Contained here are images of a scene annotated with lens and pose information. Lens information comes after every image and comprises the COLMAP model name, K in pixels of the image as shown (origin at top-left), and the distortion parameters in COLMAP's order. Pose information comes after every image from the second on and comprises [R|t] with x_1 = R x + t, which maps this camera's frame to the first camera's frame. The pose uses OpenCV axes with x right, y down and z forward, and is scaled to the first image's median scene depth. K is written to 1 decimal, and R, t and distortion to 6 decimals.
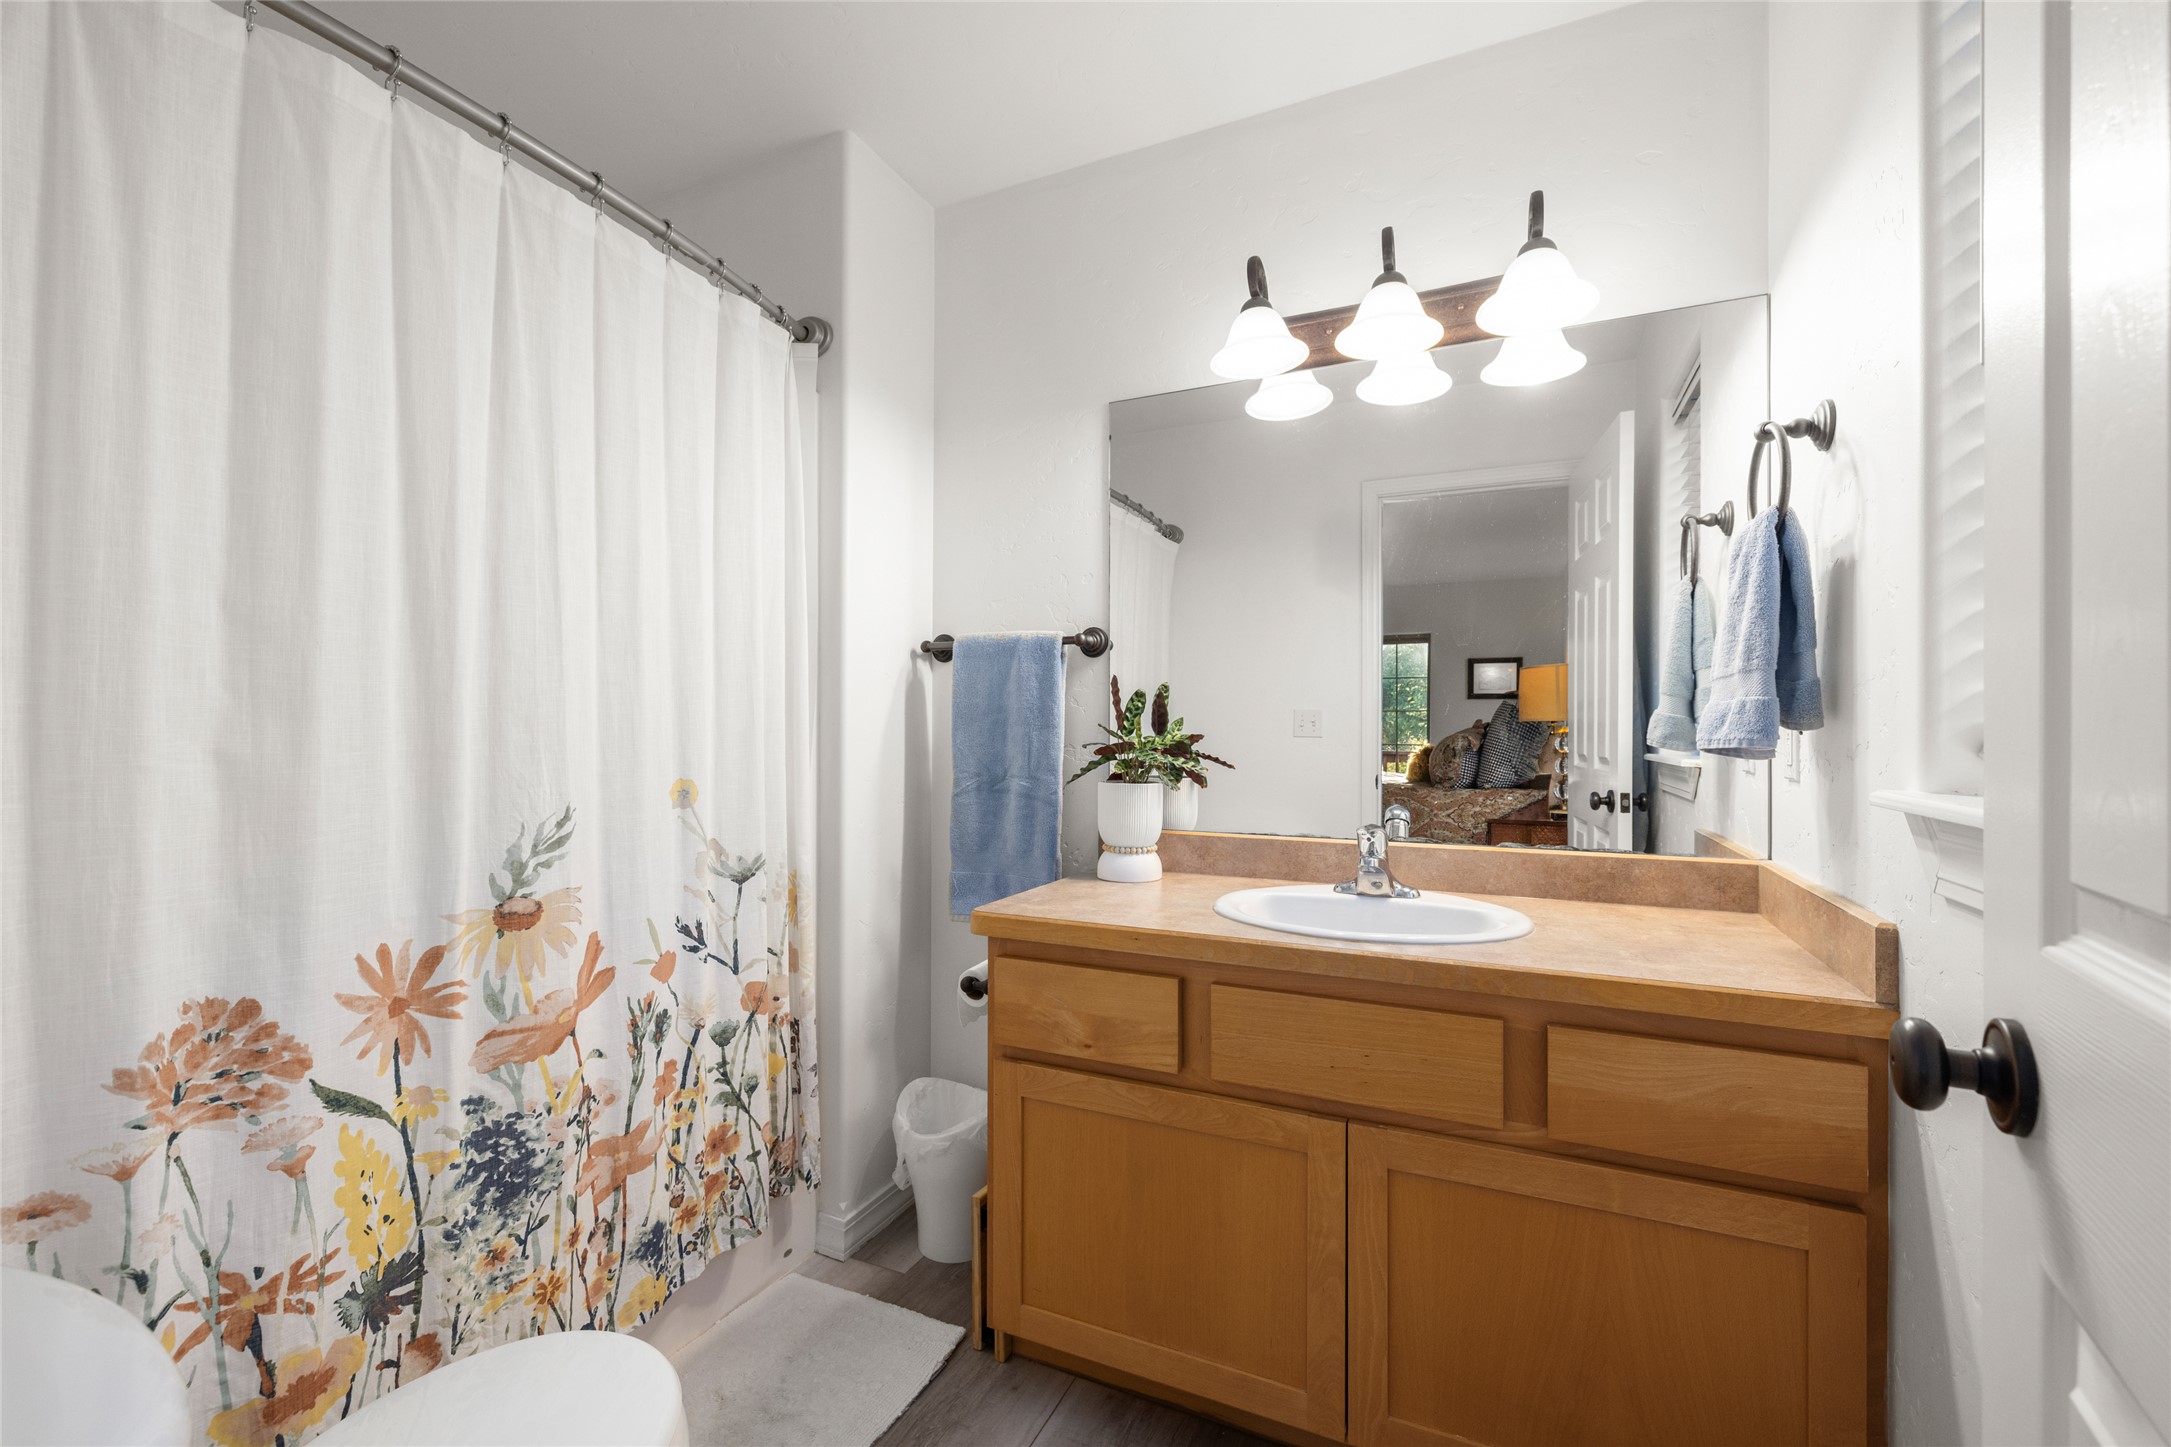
lens RADIAL K [[910.9, 0, 1097.9], [0, 910.9, 731.8], [0, 0, 1]] dist [0.000197, 0.000227]
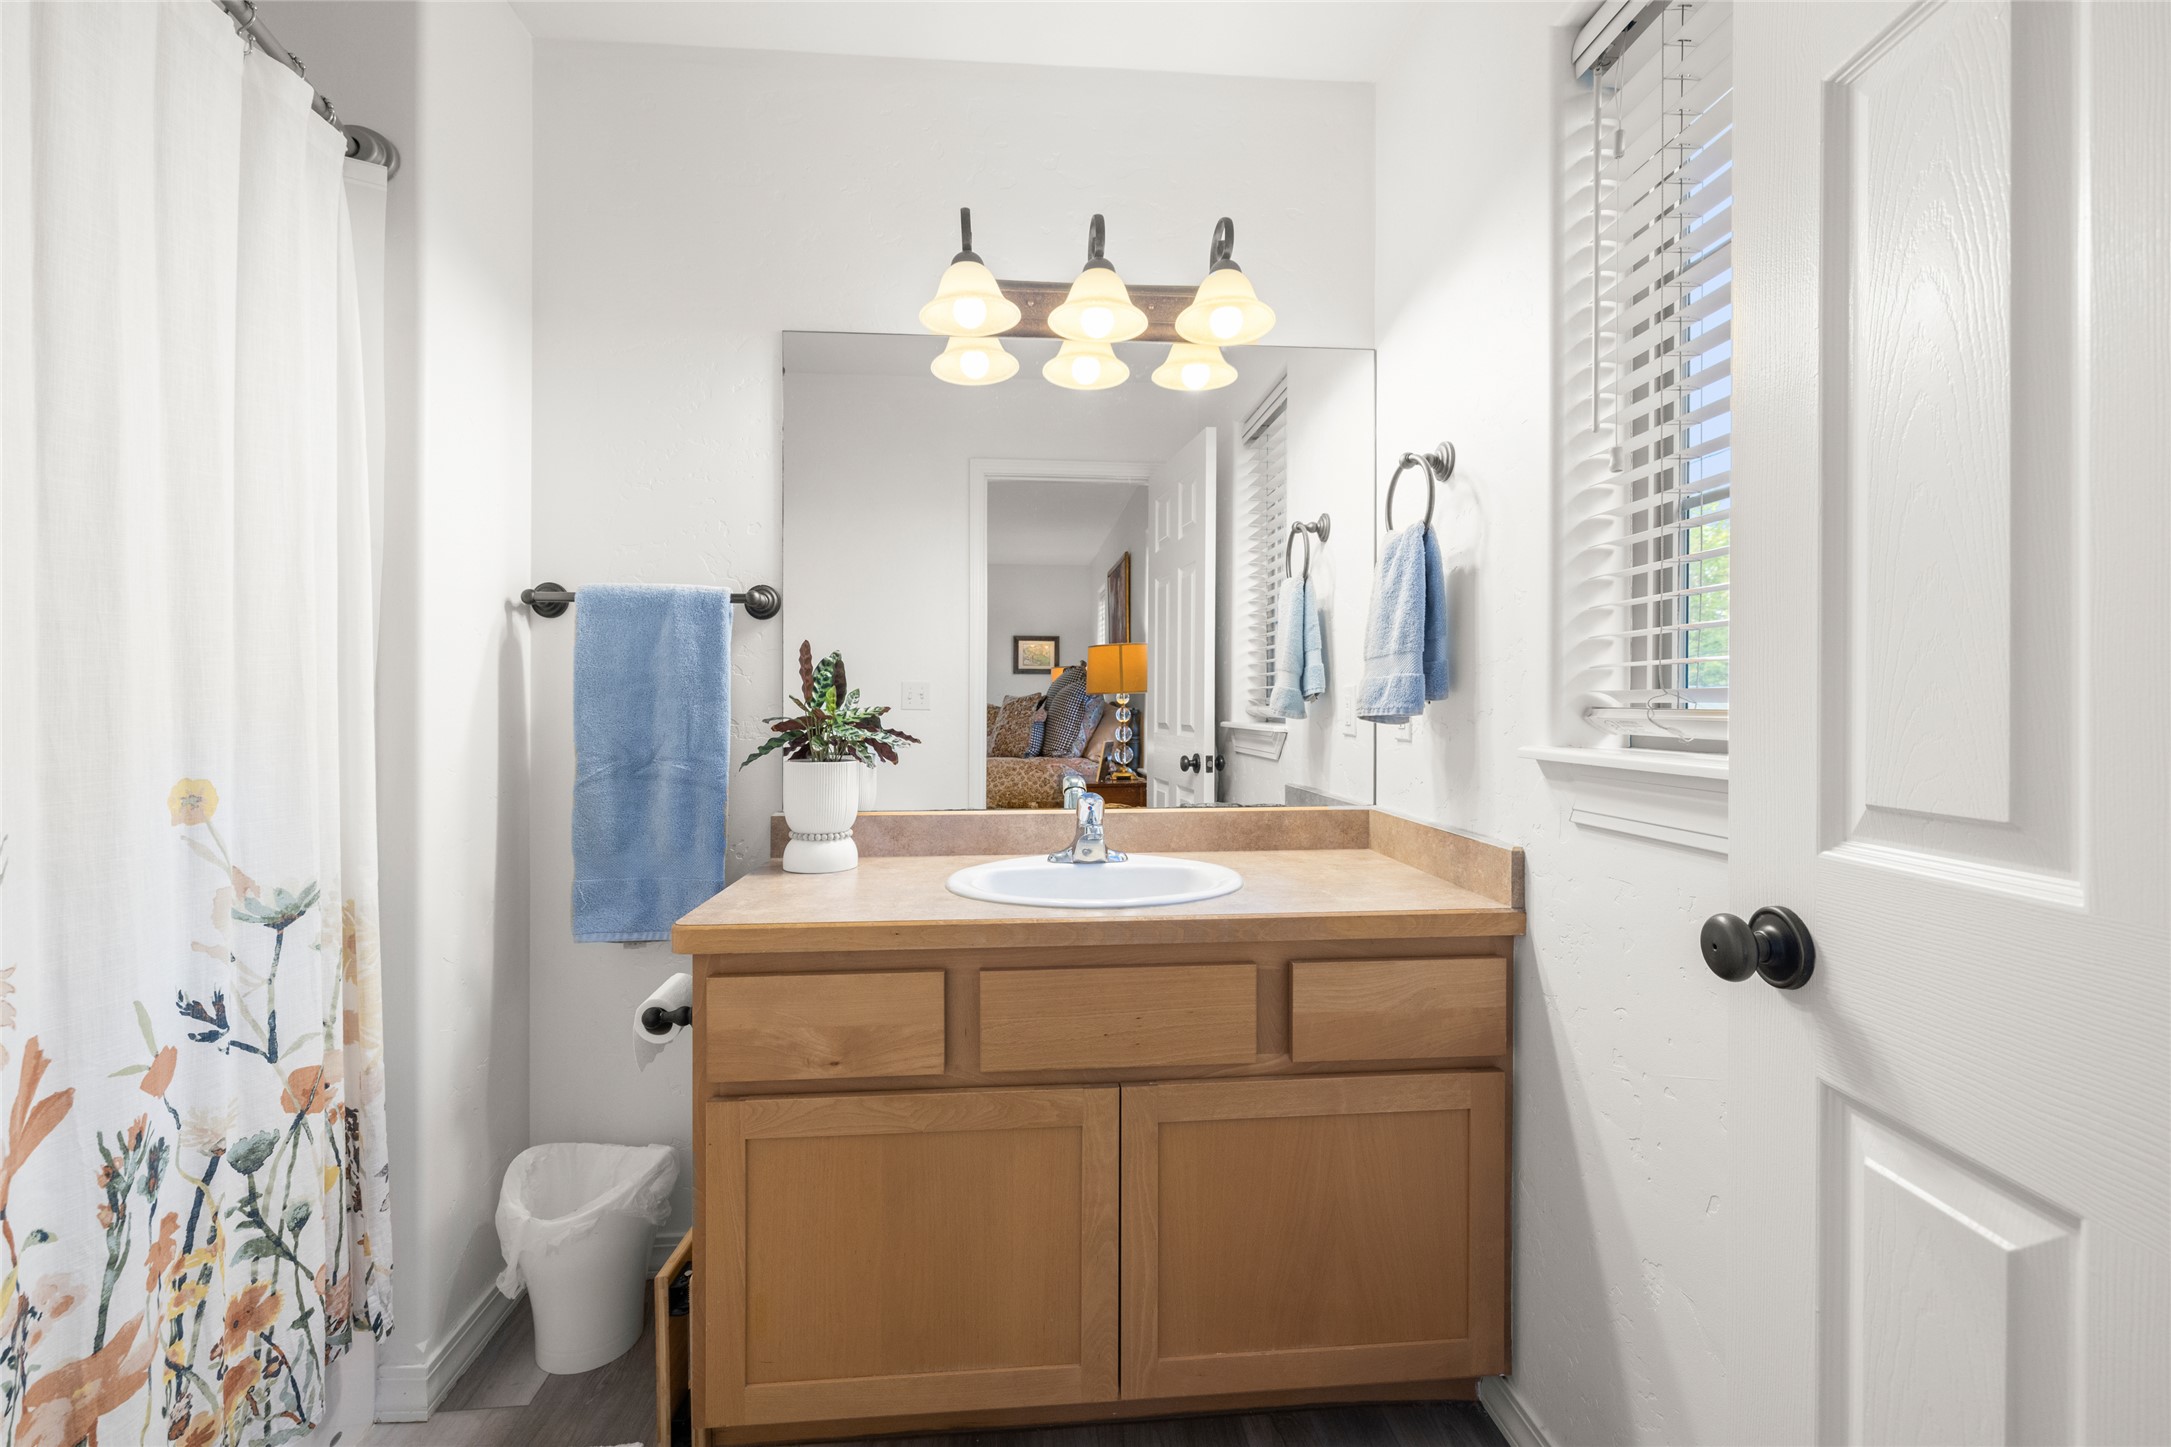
lens RADIAL K [[910.9, 0, 1087.7], [0, 910.9, 710.6], [0, 0, 1]] dist [0.000197, 0.000227]
pose [[0.867831, -0.007264, 0.496806, -0.206186], [0.004123, 0.999964, 0.007419, 0.000712], [-0.496842, -0.004390, 0.867830, 0.107797]]
